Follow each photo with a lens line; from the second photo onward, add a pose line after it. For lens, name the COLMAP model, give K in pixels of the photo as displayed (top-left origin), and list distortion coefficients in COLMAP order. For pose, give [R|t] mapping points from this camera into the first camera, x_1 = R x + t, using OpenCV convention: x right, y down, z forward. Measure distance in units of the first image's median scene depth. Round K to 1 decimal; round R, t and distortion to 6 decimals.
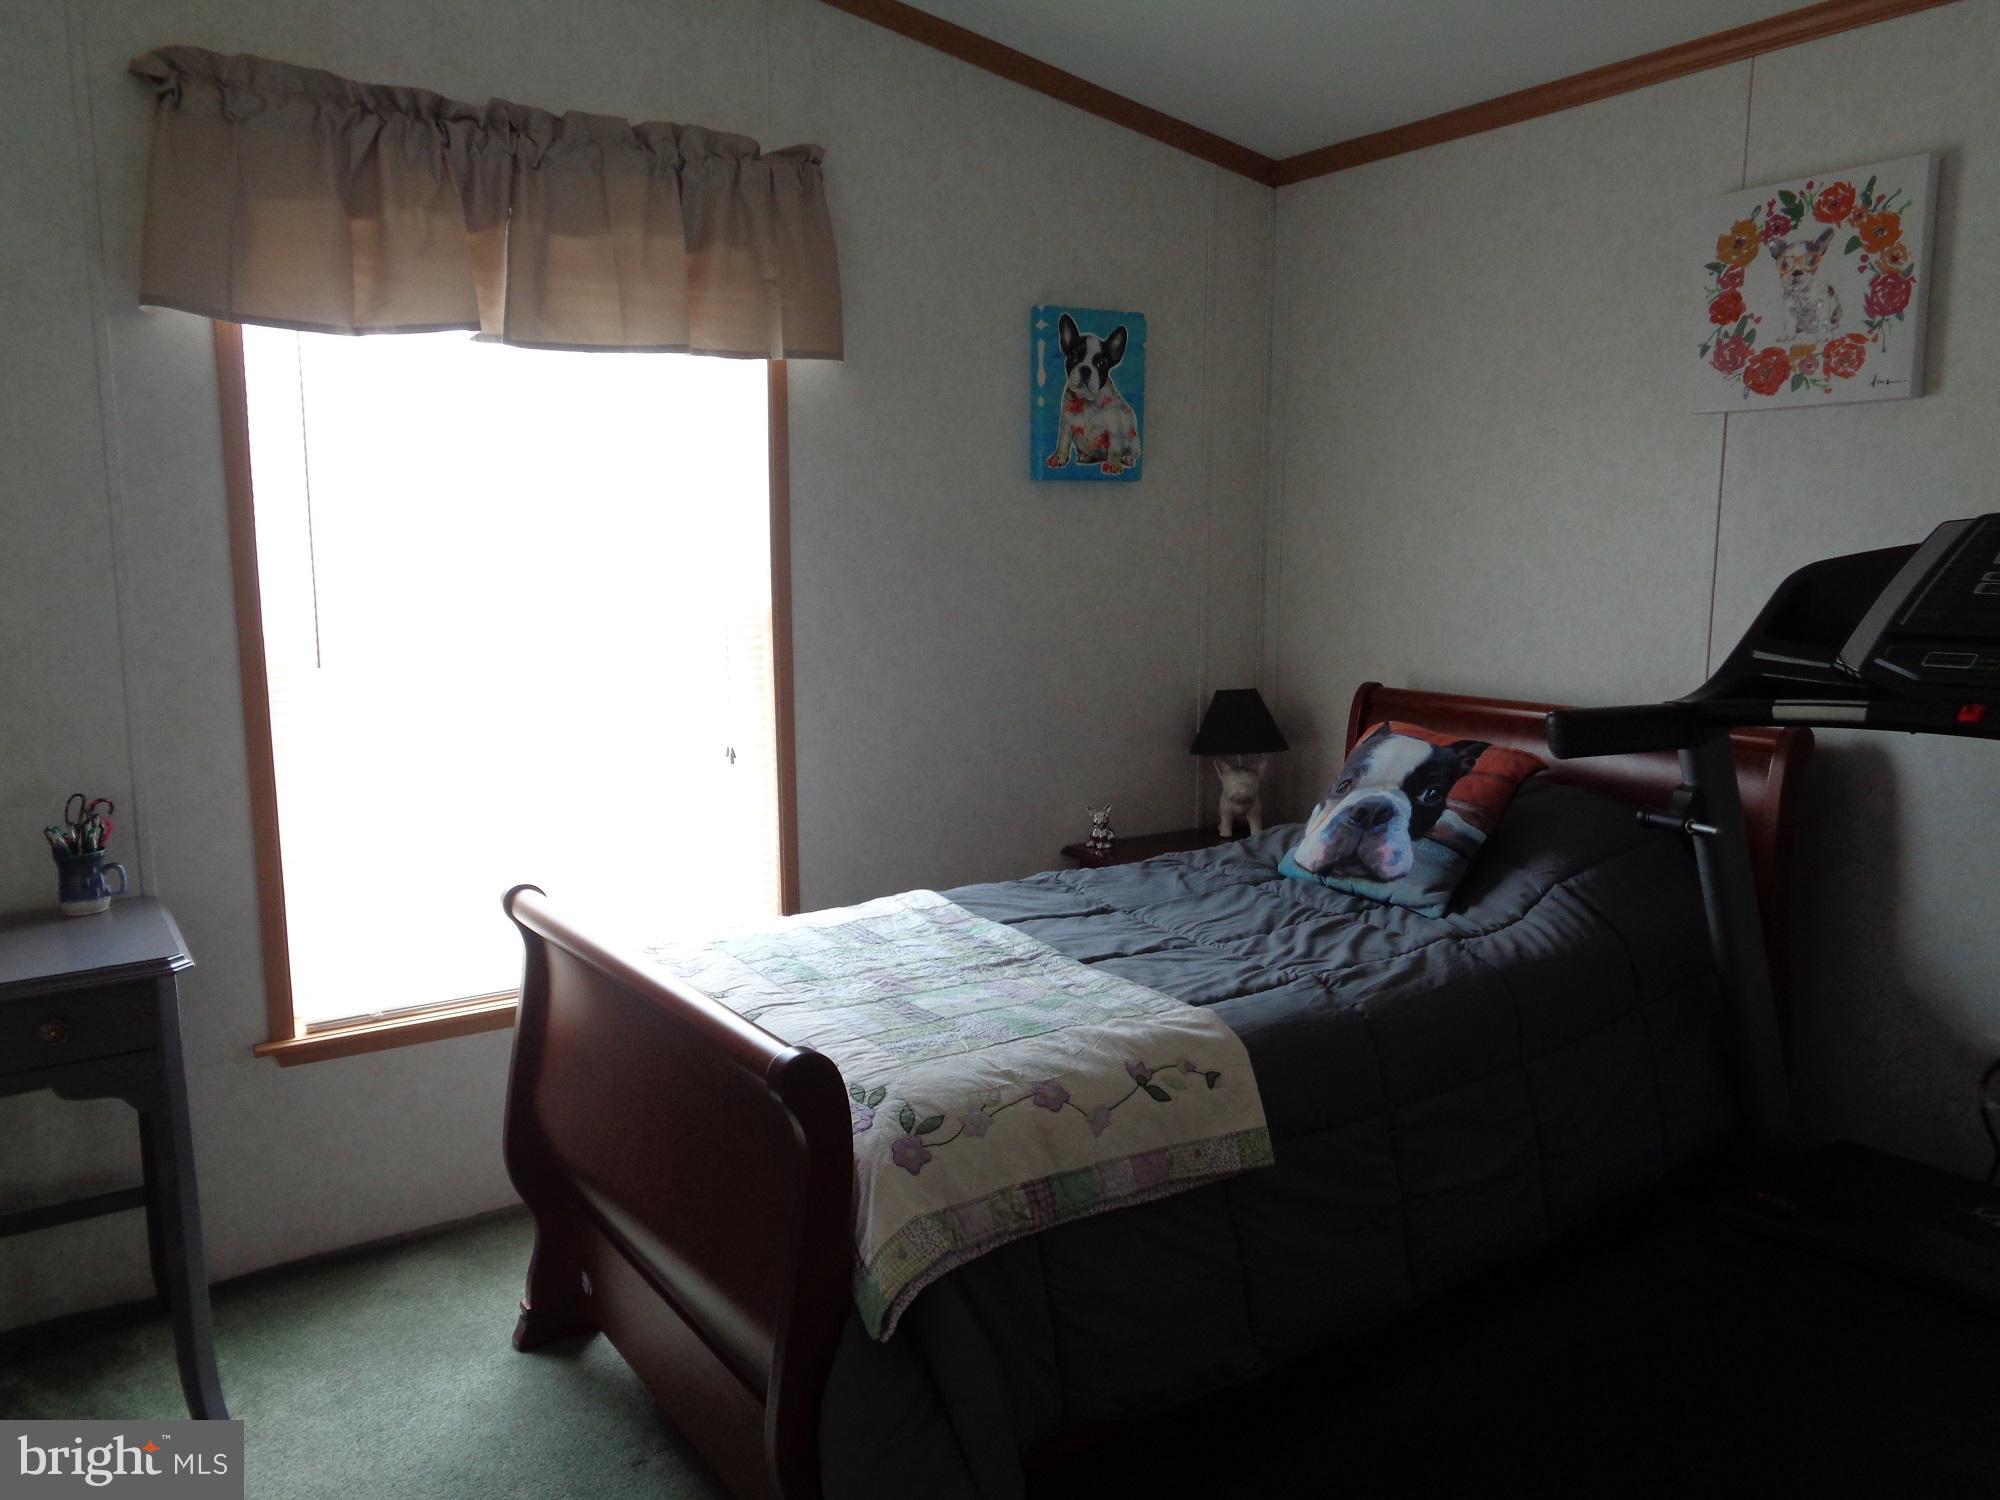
lens RADIAL K [[1505.7, 0, 999.5], [0, 1505.7, 741.4], [0, 0, 1]] dist [0.002383, -0.002829]
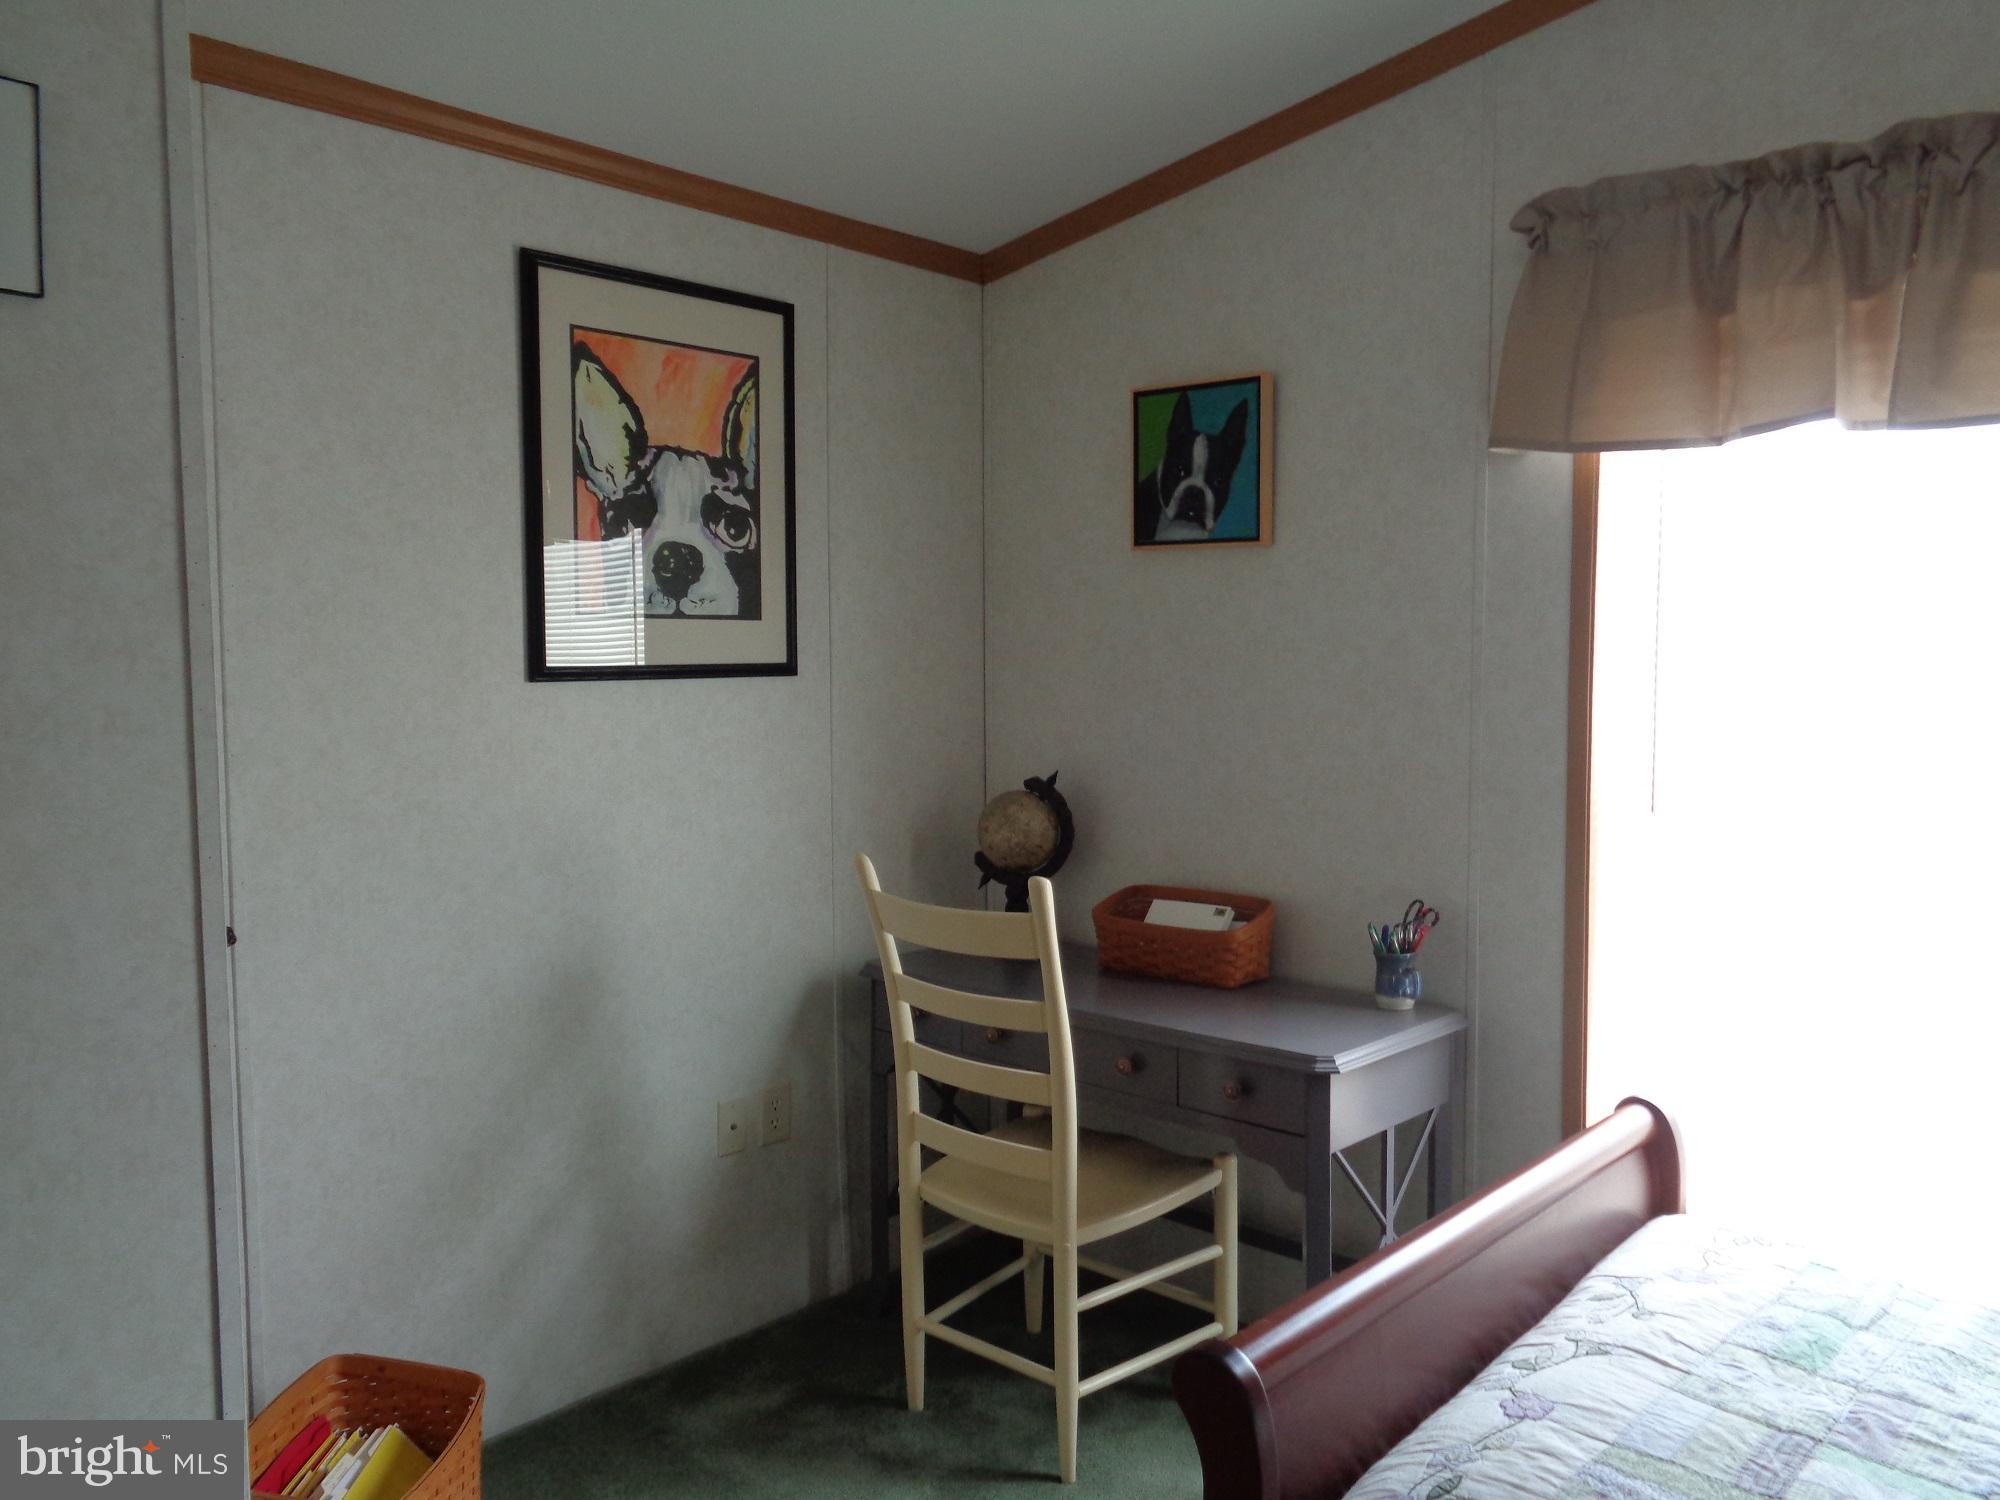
lens RADIAL K [[1503.5, 0, 999.4], [0, 1503.5, 741.3], [0, 0, 1]] dist [-0.016597, 0.028930]
pose [[0.229959, 0.063644, -0.971117, 0.339383], [-0.136006, 0.990169, 0.032686, -0.067748], [0.963650, 0.124561, 0.236354, 0.400708]]
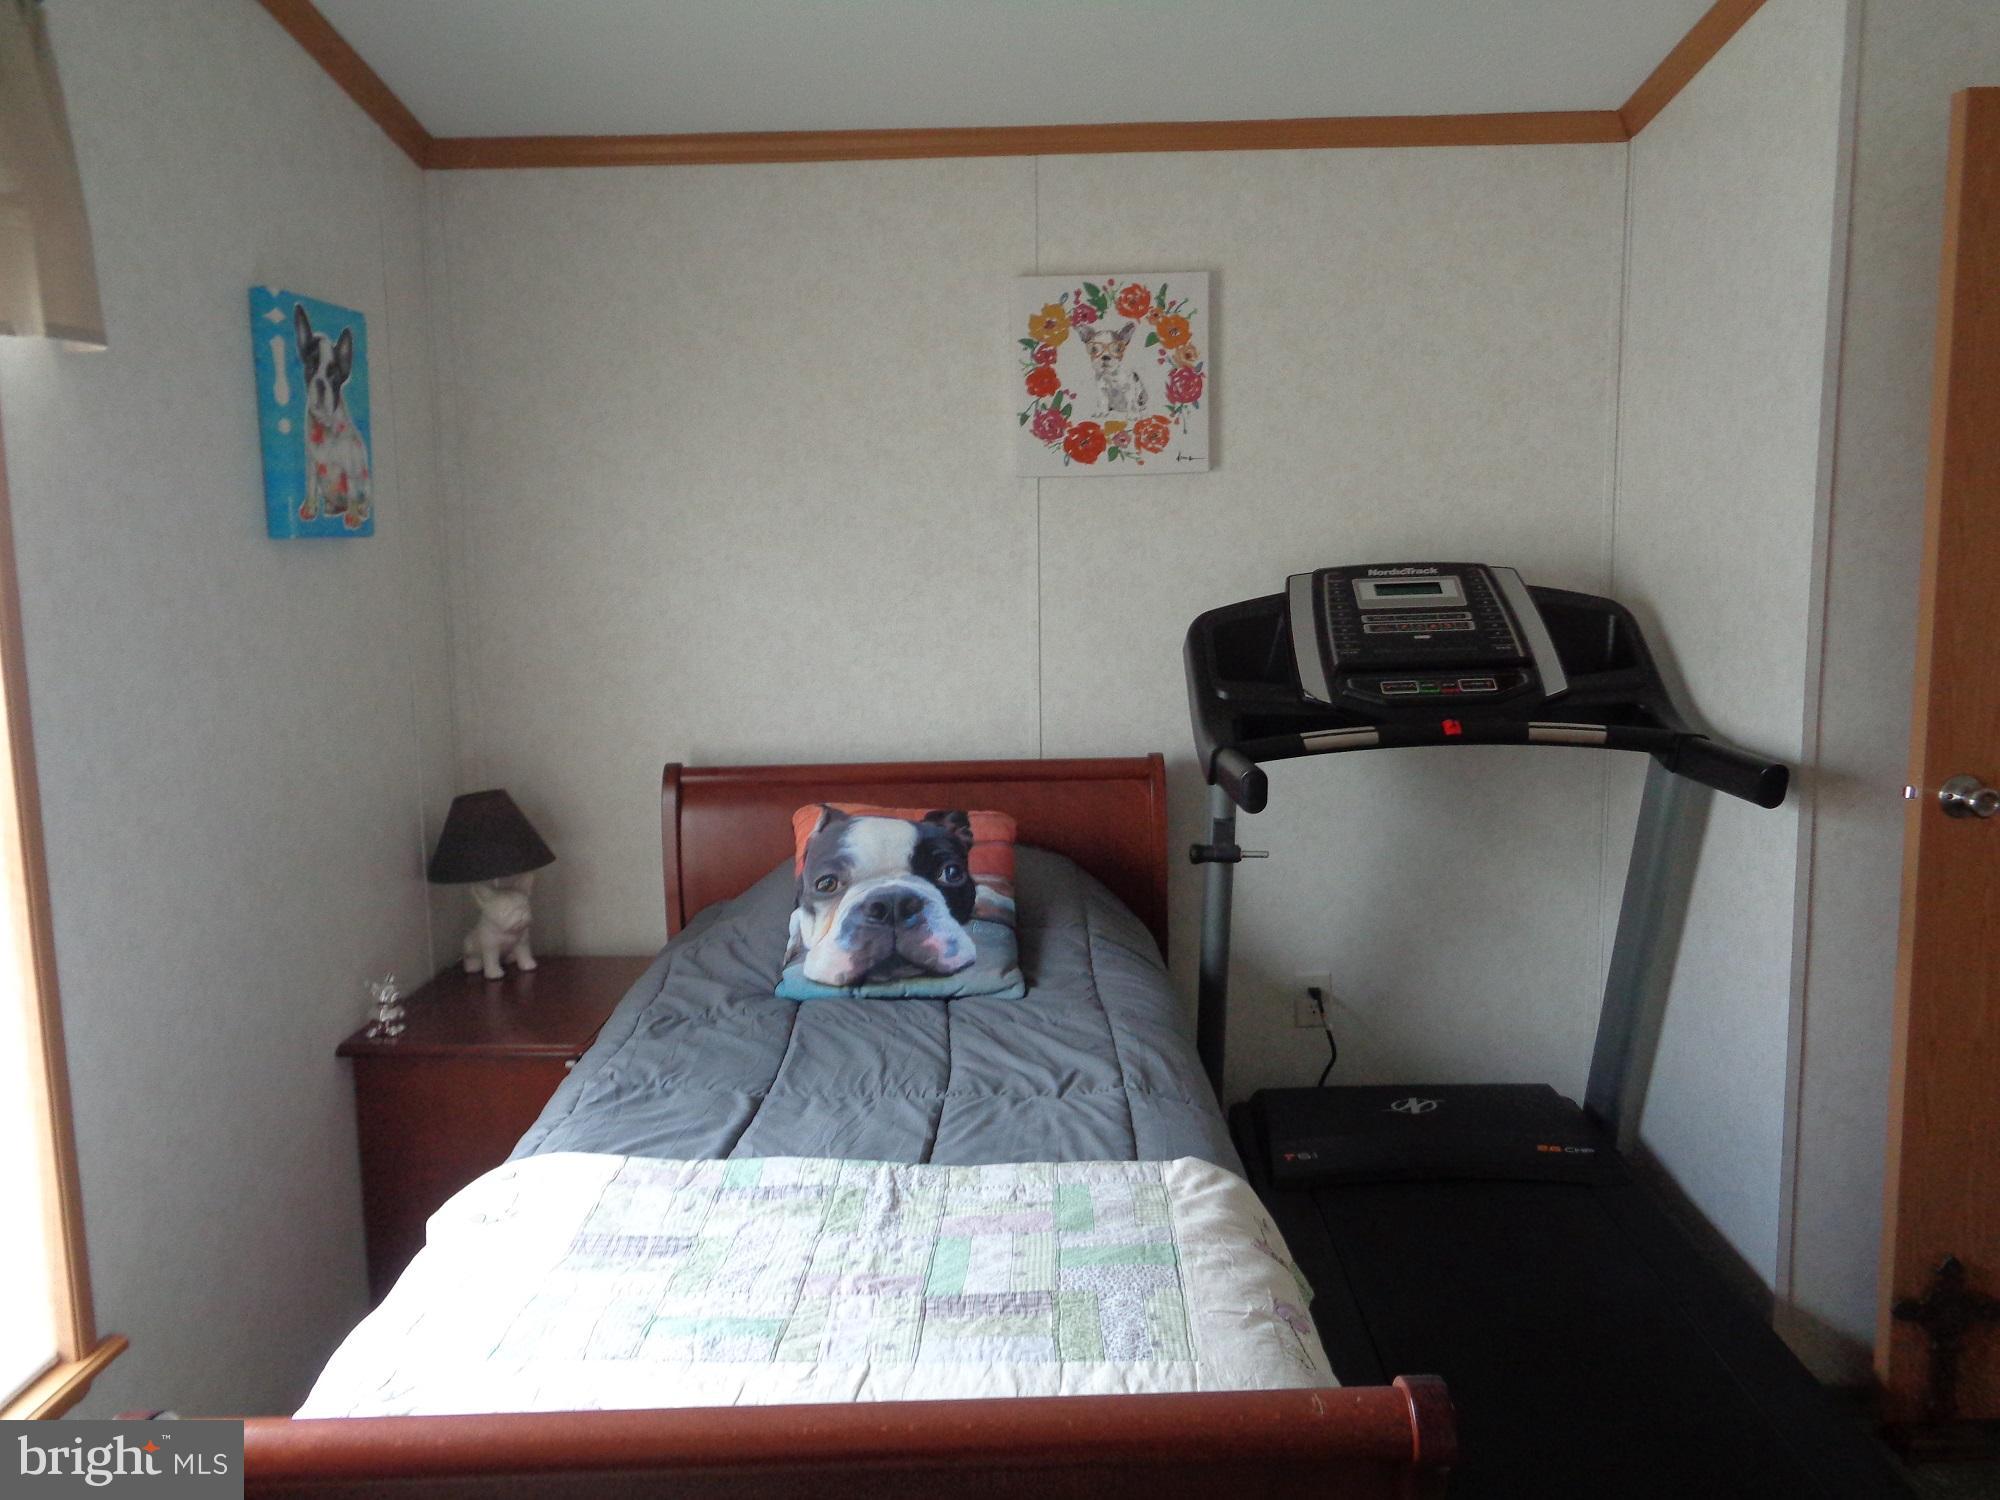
lens RADIAL K [[1505.7, 0, 999.5], [0, 1505.7, 741.4], [0, 0, 1]] dist [0.002383, -0.002829]
pose [[0.560410, -0.119839, 0.819499, -0.475437], [0.131230, 0.989825, 0.055005, -0.097531], [-0.817752, 0.076718, 0.570435, 0.438532]]
